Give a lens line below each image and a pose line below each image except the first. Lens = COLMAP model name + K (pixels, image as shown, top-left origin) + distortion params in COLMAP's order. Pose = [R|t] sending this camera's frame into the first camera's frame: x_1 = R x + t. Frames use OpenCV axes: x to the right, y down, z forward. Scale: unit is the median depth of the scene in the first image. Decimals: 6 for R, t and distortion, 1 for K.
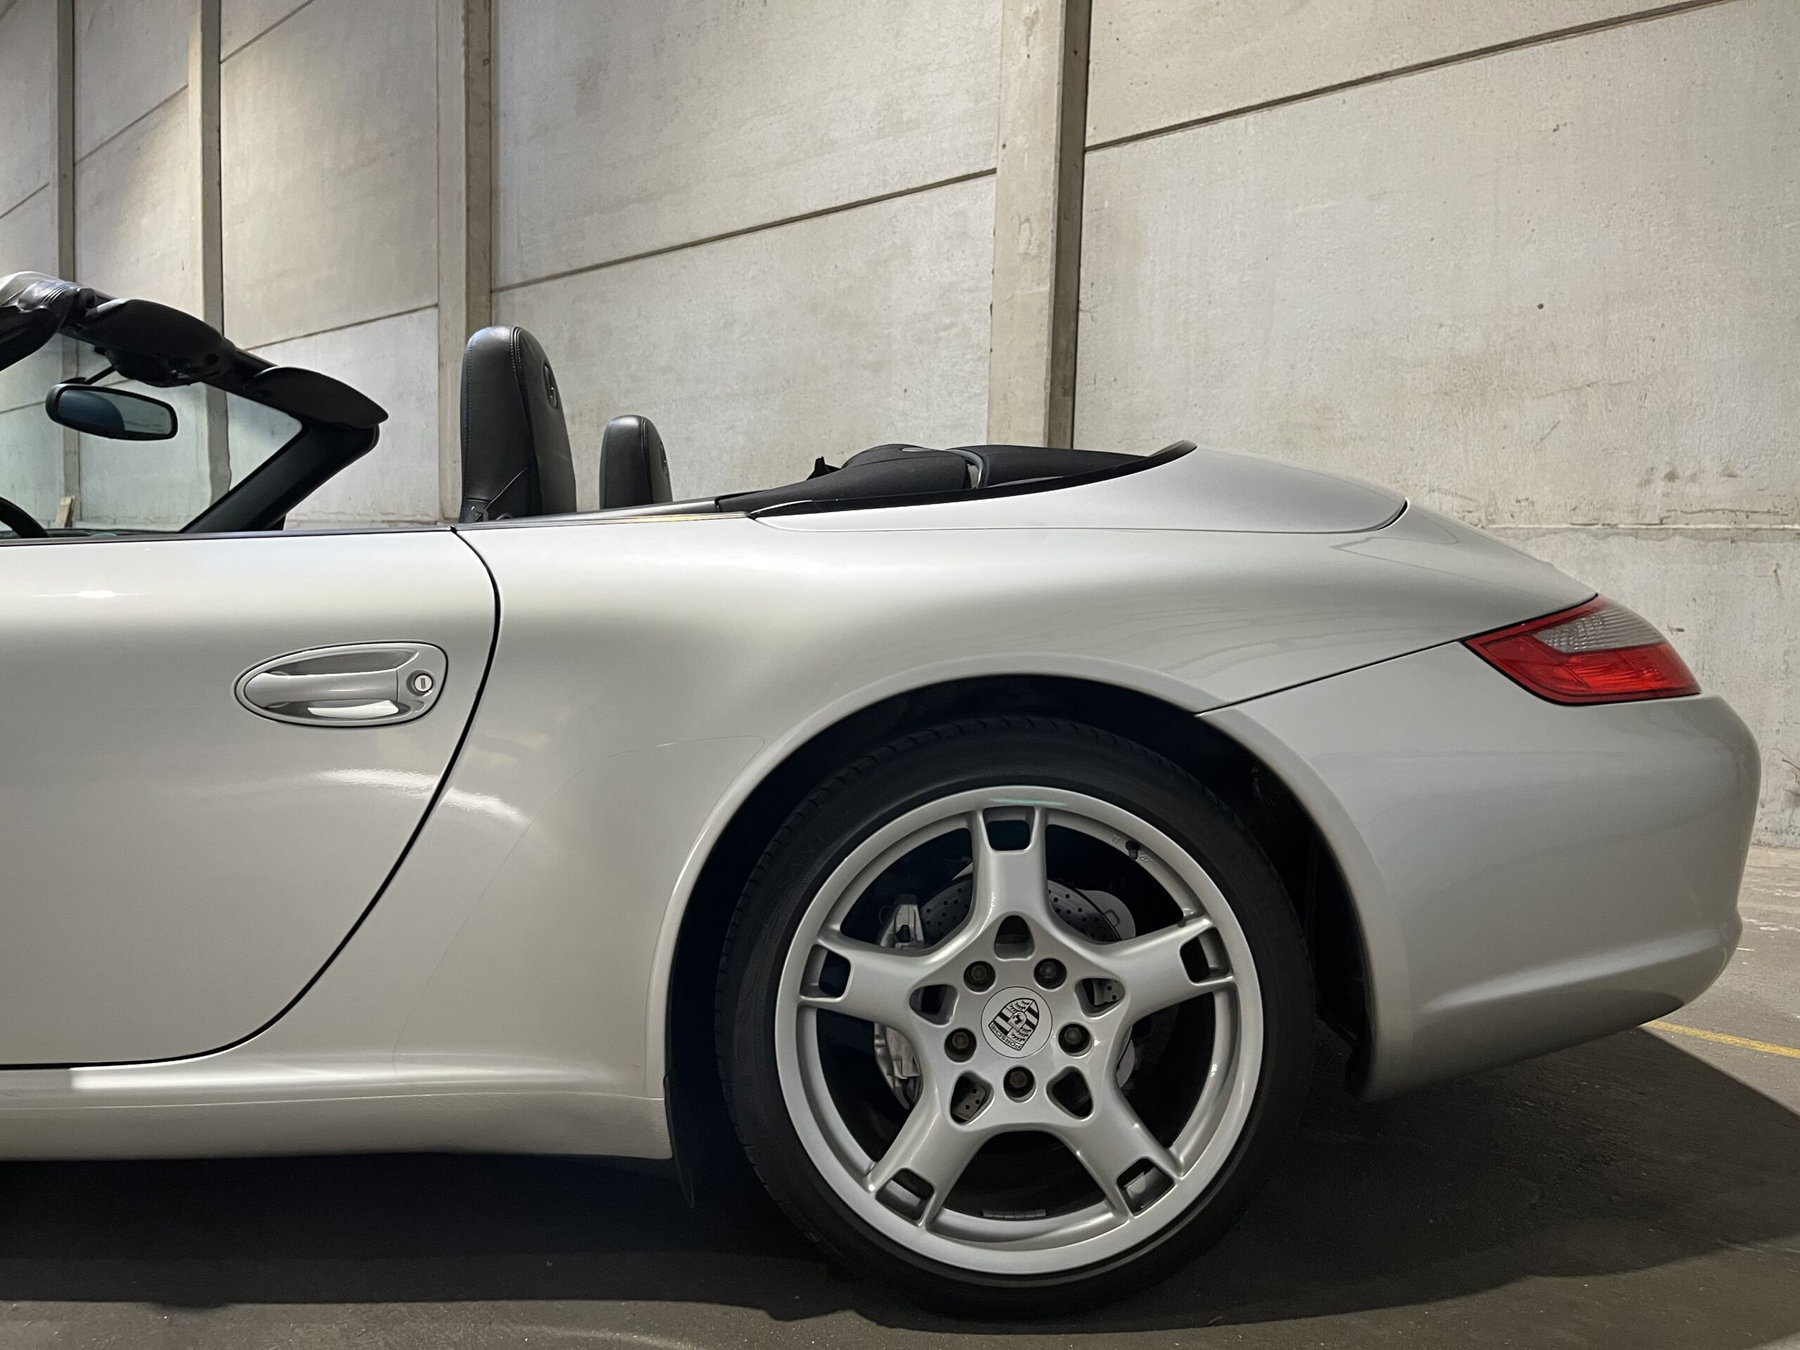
lens RADIAL K [[1387.8, 0, 900.0], [0, 1387.8, 675.0], [0, 0, 1]] dist [0.026728, -0.007191]
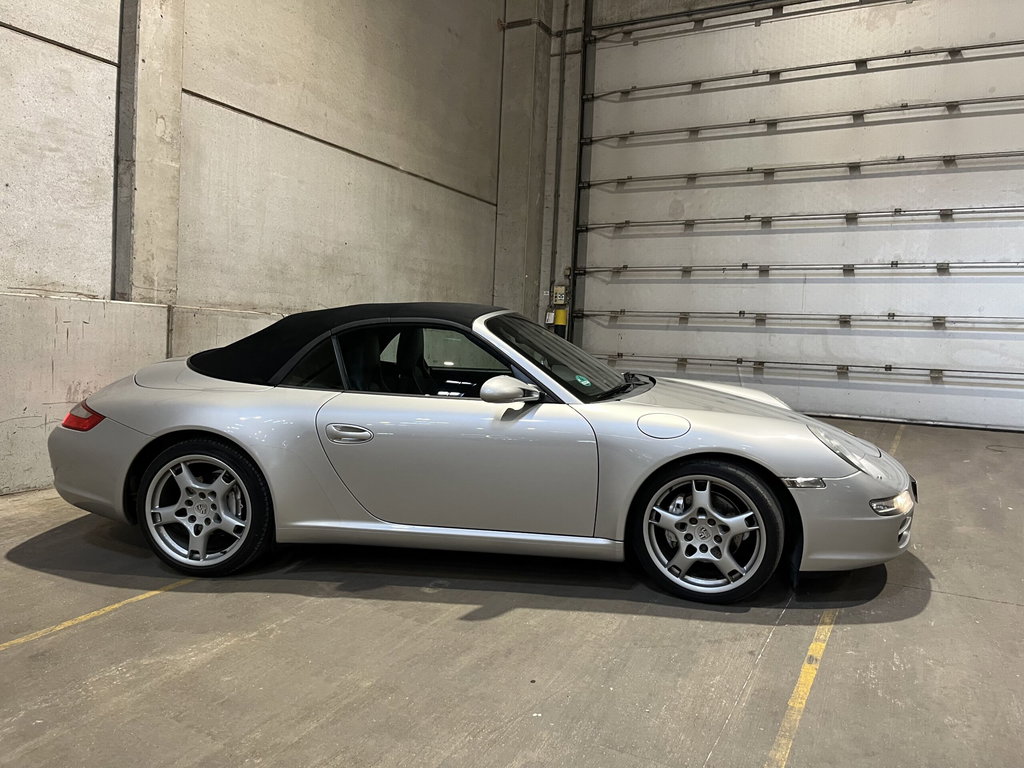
lens RADIAL K [[771.7, 0, 519.8], [0, 771.7, 376.9], [0, 0, 1]] dist [0.046823, -0.061304]
pose [[-0.302305, -0.081150, 0.949751, -0.903494], [0.023284, 0.995444, 0.092465, -0.099084], [-0.952927, 0.050067, -0.299039, 0.875590]]
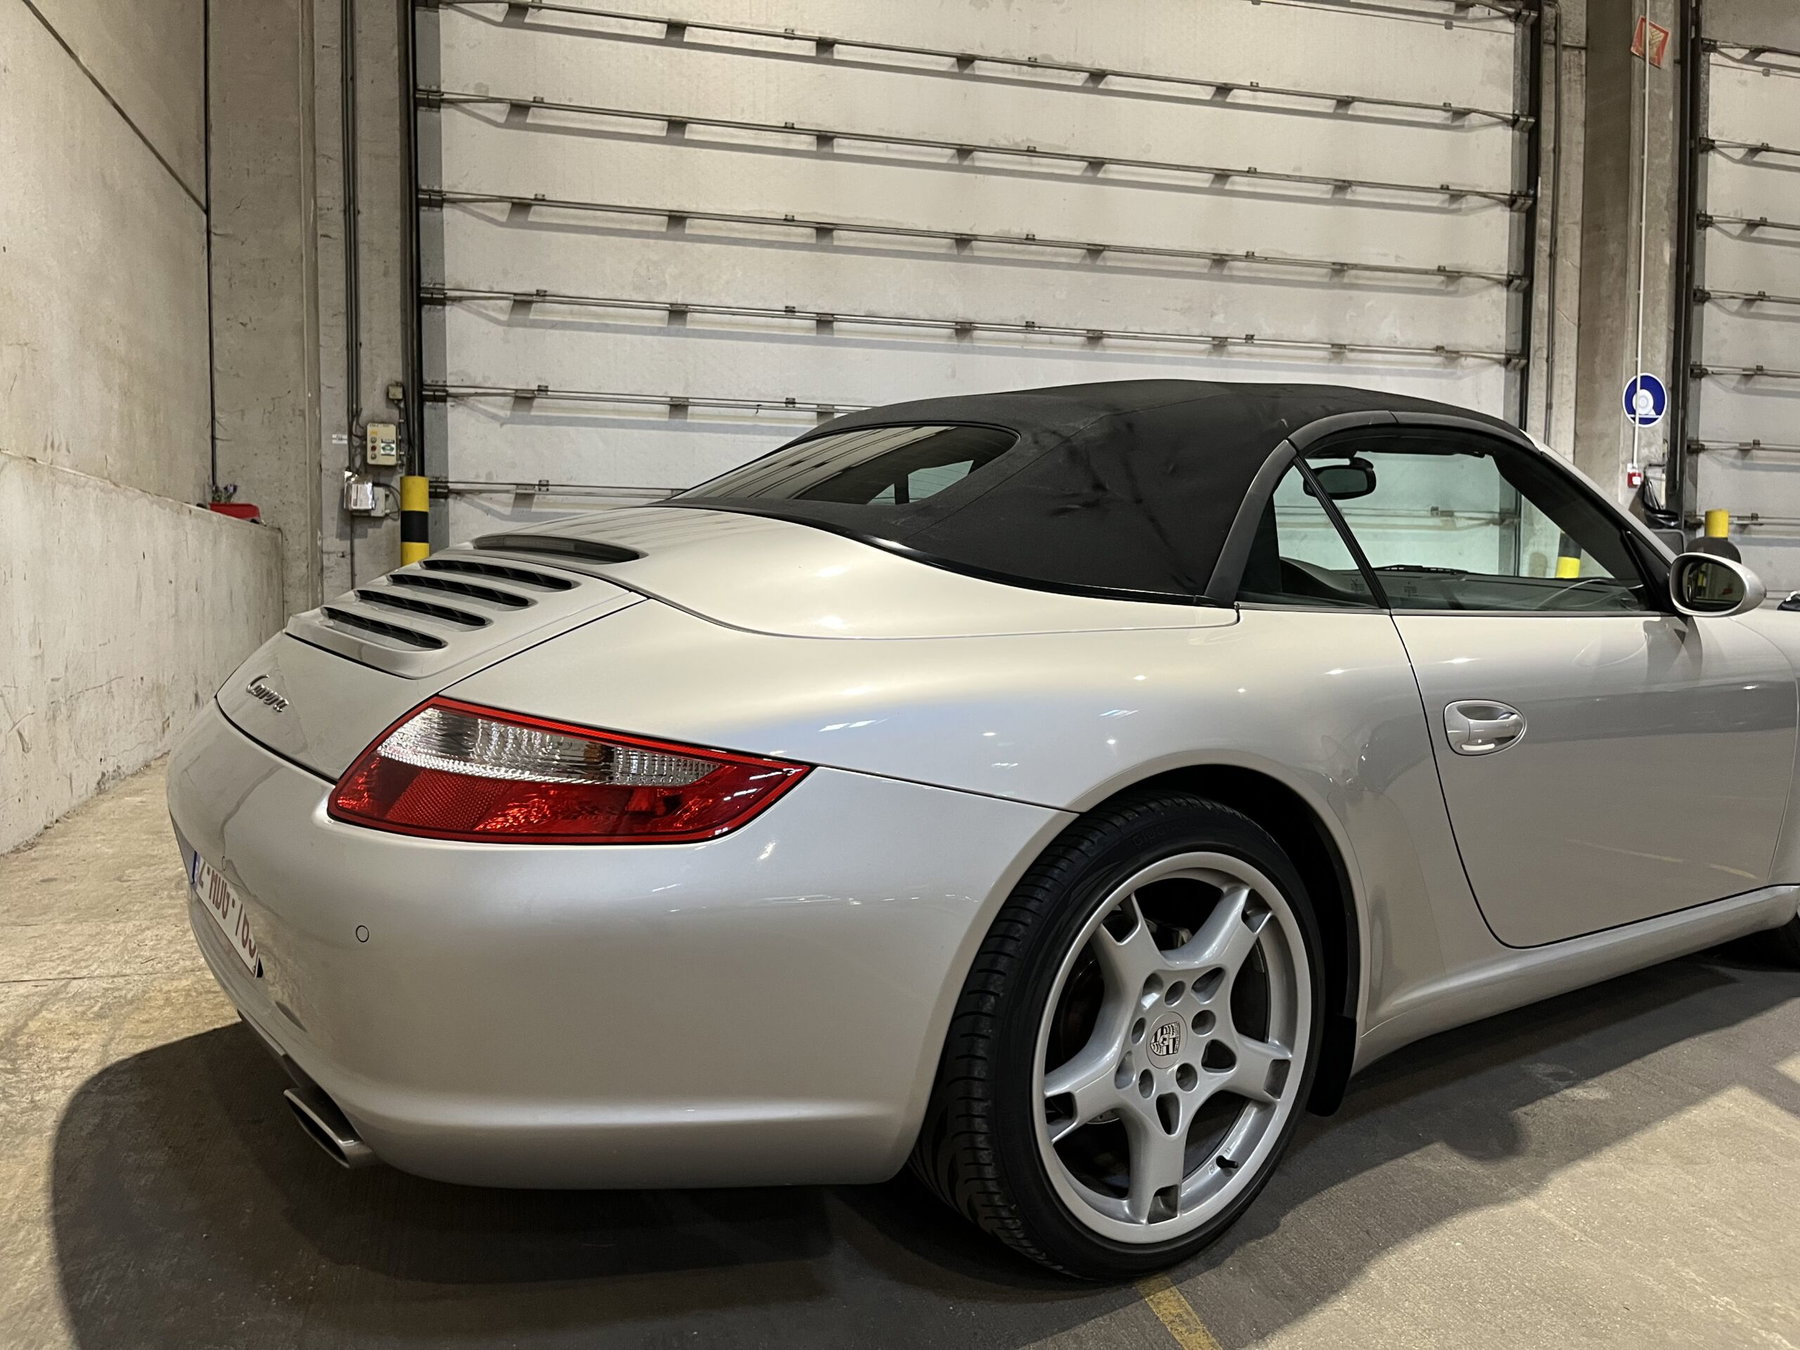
lens RADIAL K [[1362.2, 0, 914.2], [0, 1362.2, 675.8], [0, 0, 1]] dist [0.059801, -0.079629]
pose [[-0.873645, -0.058914, 0.482985, -0.424635], [0.007060, 0.991003, 0.133652, -0.072899], [-0.486513, 0.120174, -0.865369, 1.177332]]
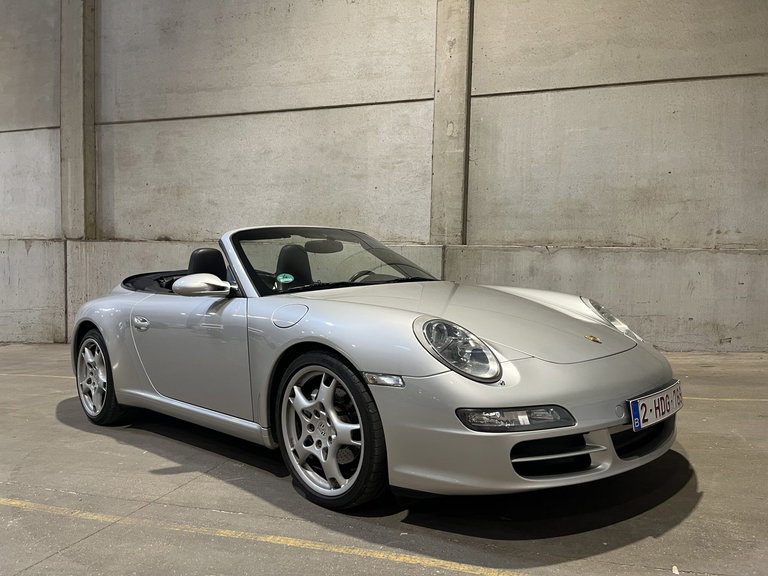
lens RADIAL K [[580.3, 0, 380.5], [0, 580.3, 290.4], [0, 0, 1]] dist [0.050433, -0.064809]
pose [[0.903040, -0.033636, 0.428237, -0.466995], [0.040416, 0.999160, -0.006747, -0.027072], [-0.427650, 0.023401, 0.903641, 0.124879]]
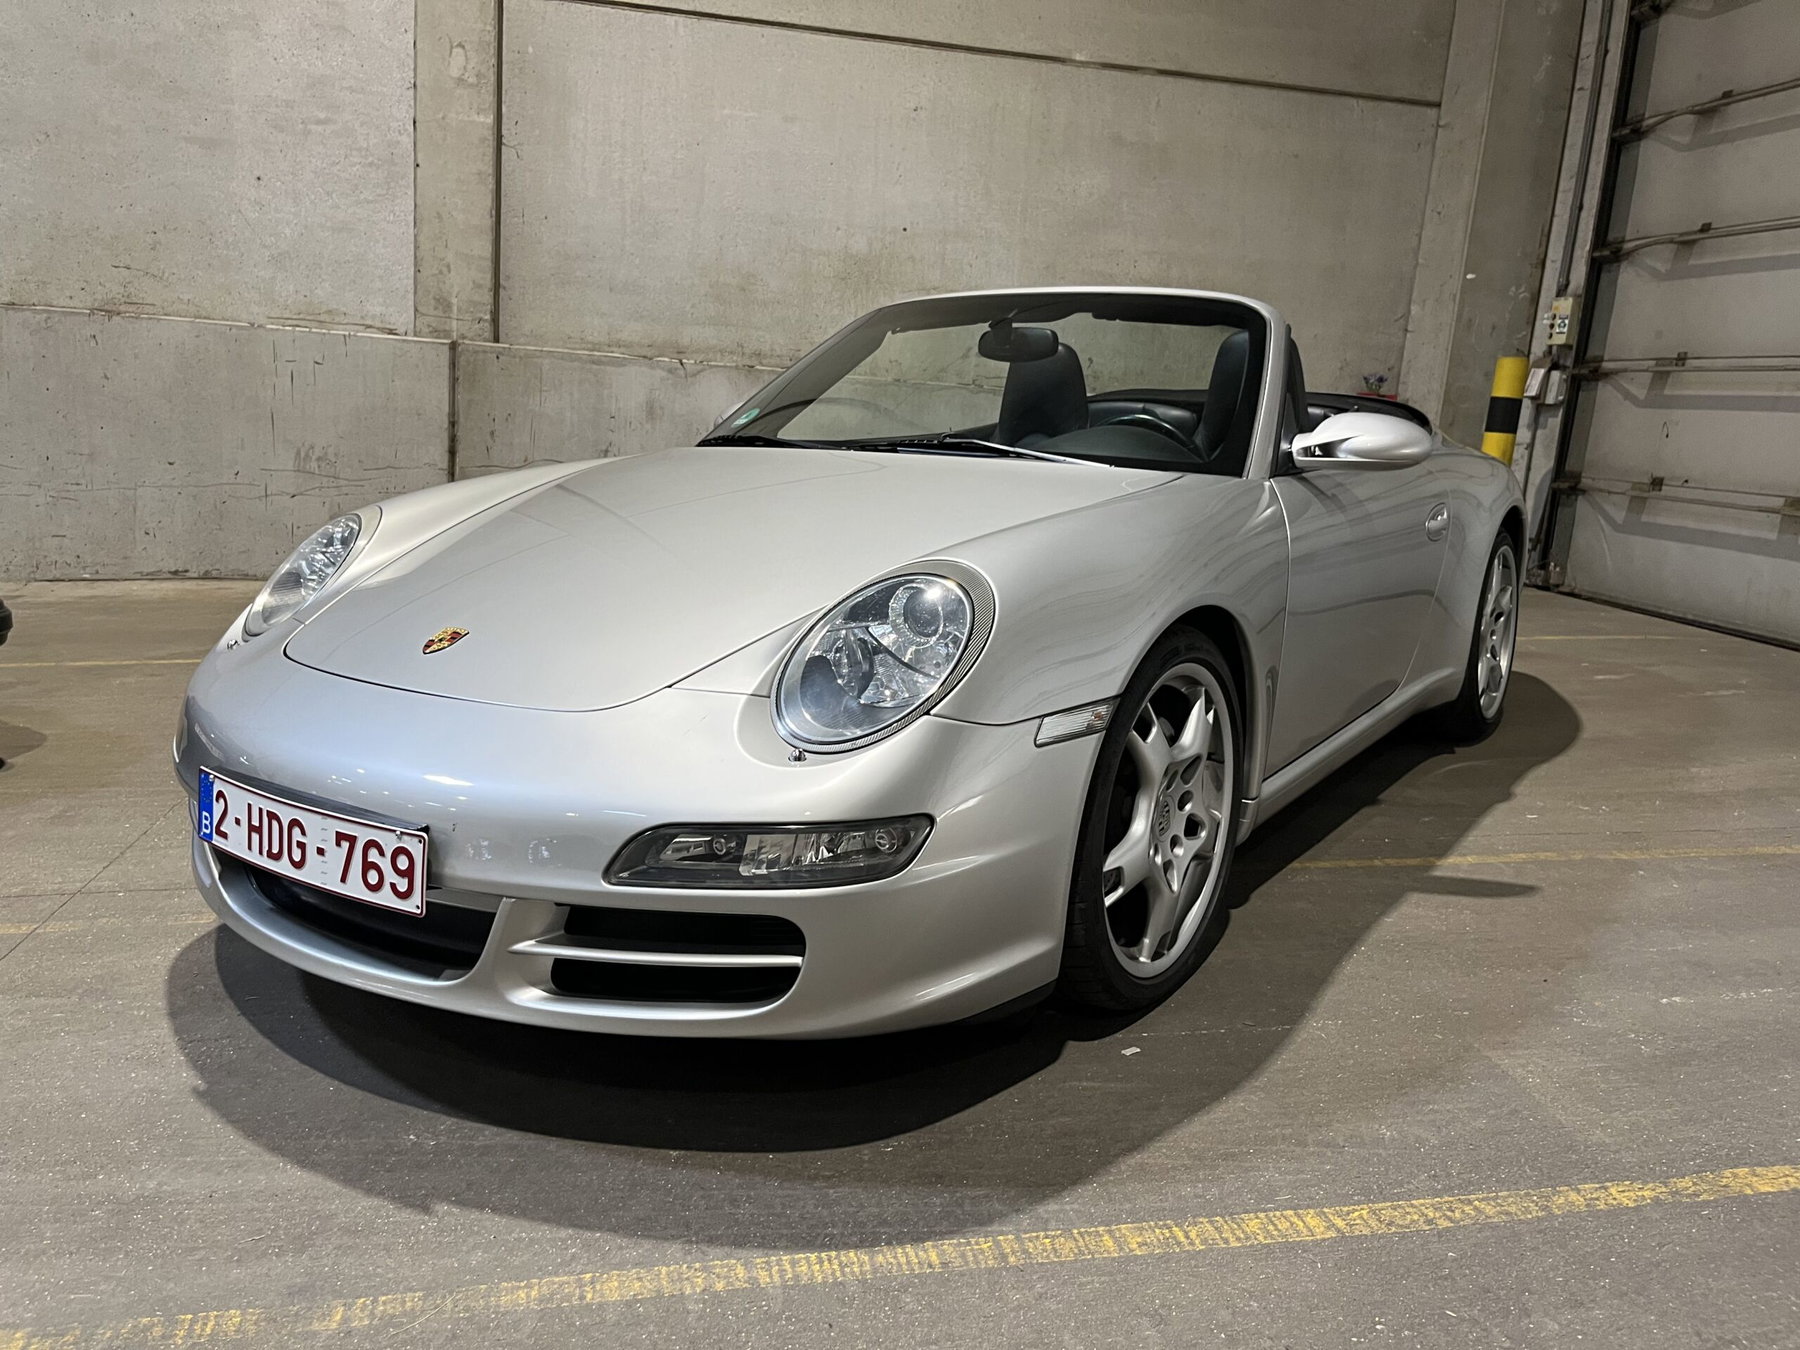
lens RADIAL K [[1368.6, 0, 897.6], [0, 1368.6, 678.9], [0, 0, 1]] dist [0.026075, 0.002153]
pose [[0.569412, -0.150289, 0.808197, -0.626282], [0.009025, 0.984230, 0.176665, -0.036144], [-0.822003, -0.093301, 0.561789, 0.095222]]
